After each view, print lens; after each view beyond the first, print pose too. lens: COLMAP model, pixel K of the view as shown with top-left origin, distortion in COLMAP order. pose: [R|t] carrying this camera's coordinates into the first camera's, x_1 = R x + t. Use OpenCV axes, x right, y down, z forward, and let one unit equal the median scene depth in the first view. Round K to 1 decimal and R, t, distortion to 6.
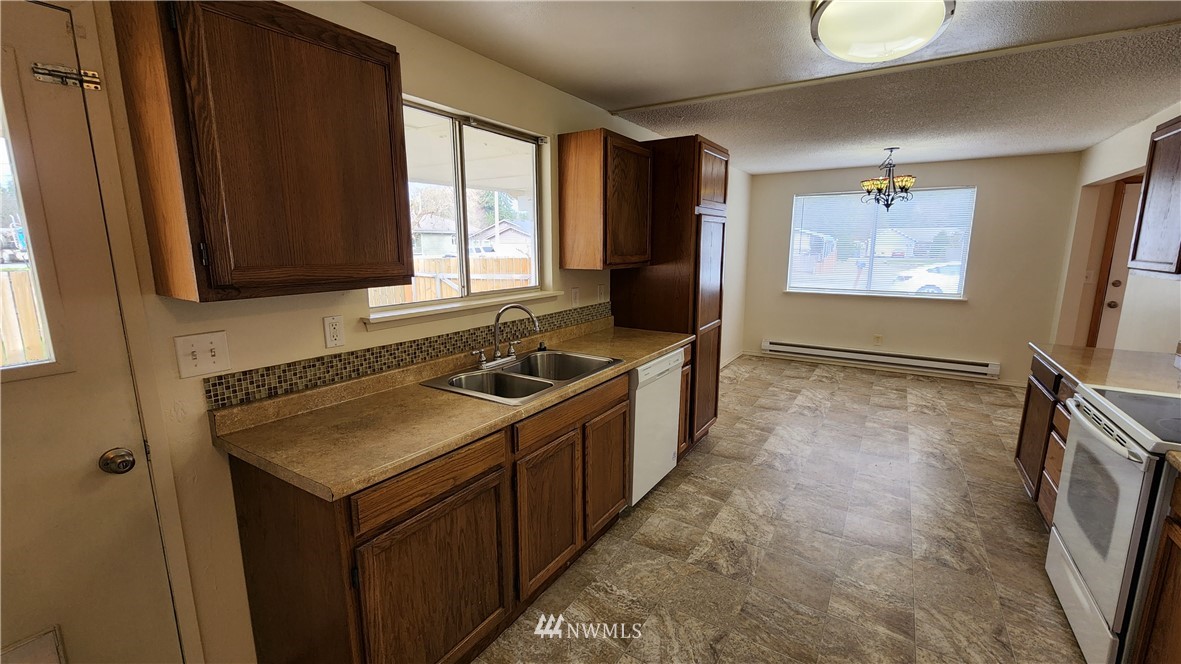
lens RADIAL K [[487.9, 0, 596.5], [0, 487.9, 326.0], [0, 0, 1]] dist [-0.004270, -0.000945]
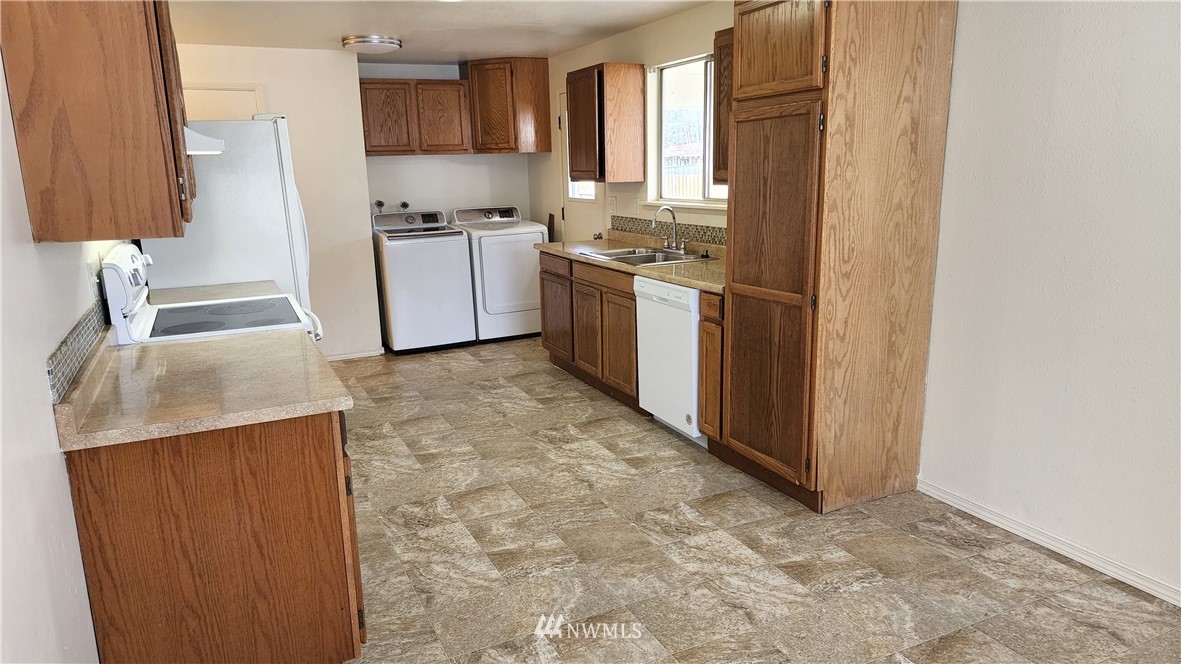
lens RADIAL K [[770.1, 0, 583.3], [0, 770.1, 337.4], [0, 0, 1]] dist [-0.001226, -0.000238]
pose [[-0.544971, 0.191776, -0.816228, 1.041642], [-0.120898, 0.945344, 0.302833, -0.190202], [0.829693, 0.263716, -0.492000, 1.177224]]
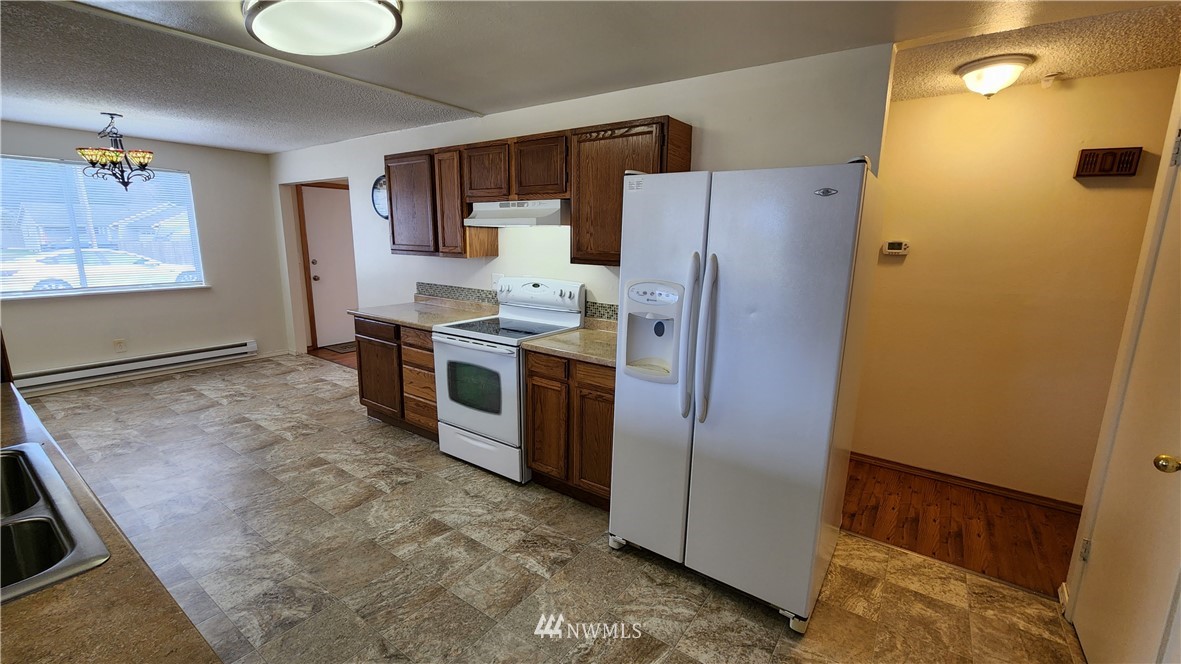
lens RADIAL K [[487.9, 0, 586.7], [0, 487.9, 325.5], [0, 0, 1]] dist [-0.004270, -0.000945]
pose [[0.061949, -0.176403, 0.982367, -0.392271], [0.148434, 0.974940, 0.165709, -0.052280], [-0.986980, 0.135552, 0.086581, 0.312033]]
